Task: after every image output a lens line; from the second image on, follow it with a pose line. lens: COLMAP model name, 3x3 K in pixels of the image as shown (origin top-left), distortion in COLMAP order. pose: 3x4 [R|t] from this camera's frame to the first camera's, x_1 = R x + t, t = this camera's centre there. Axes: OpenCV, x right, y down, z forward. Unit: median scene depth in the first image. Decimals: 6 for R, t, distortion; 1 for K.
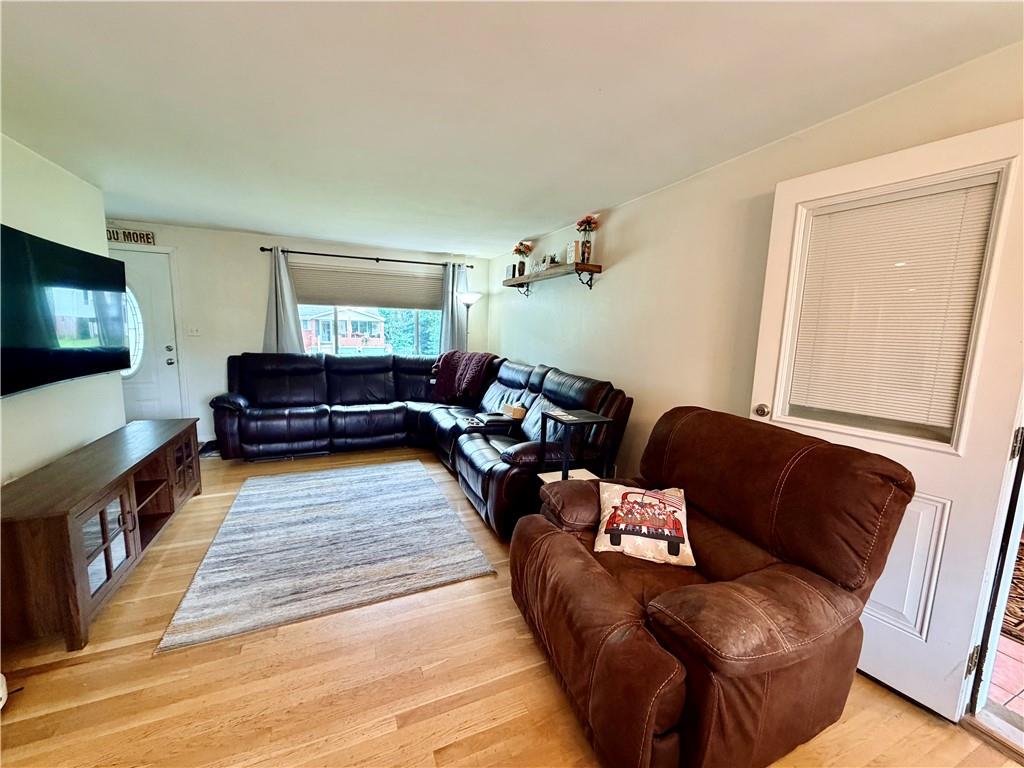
lens RADIAL K [[407.1, 0, 511.0], [0, 407.1, 385.7], [0, 0, 1]] dist [0.000738, 0.000358]
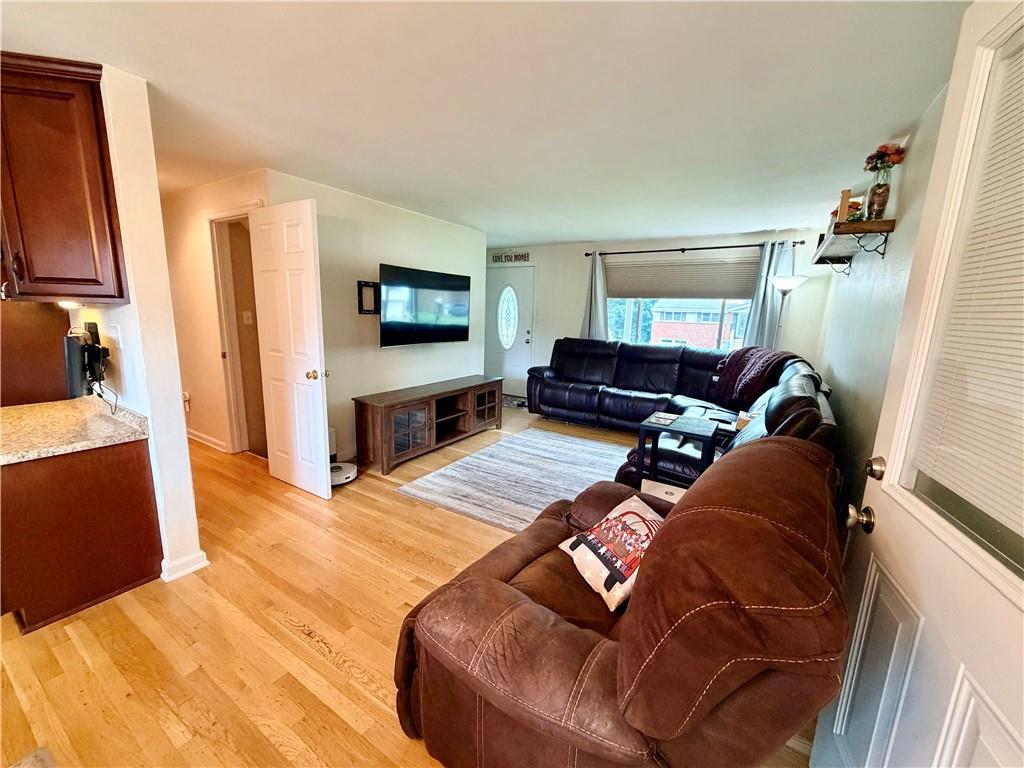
lens RADIAL K [[407.1, 0, 511.0], [0, 407.1, 385.7], [0, 0, 1]] dist [0.000738, 0.000358]
pose [[0.561819, 0.139540, -0.815407, 0.398037], [-0.128146, 0.988454, 0.080860, -0.014069], [0.817275, 0.059062, 0.573213, 0.153398]]
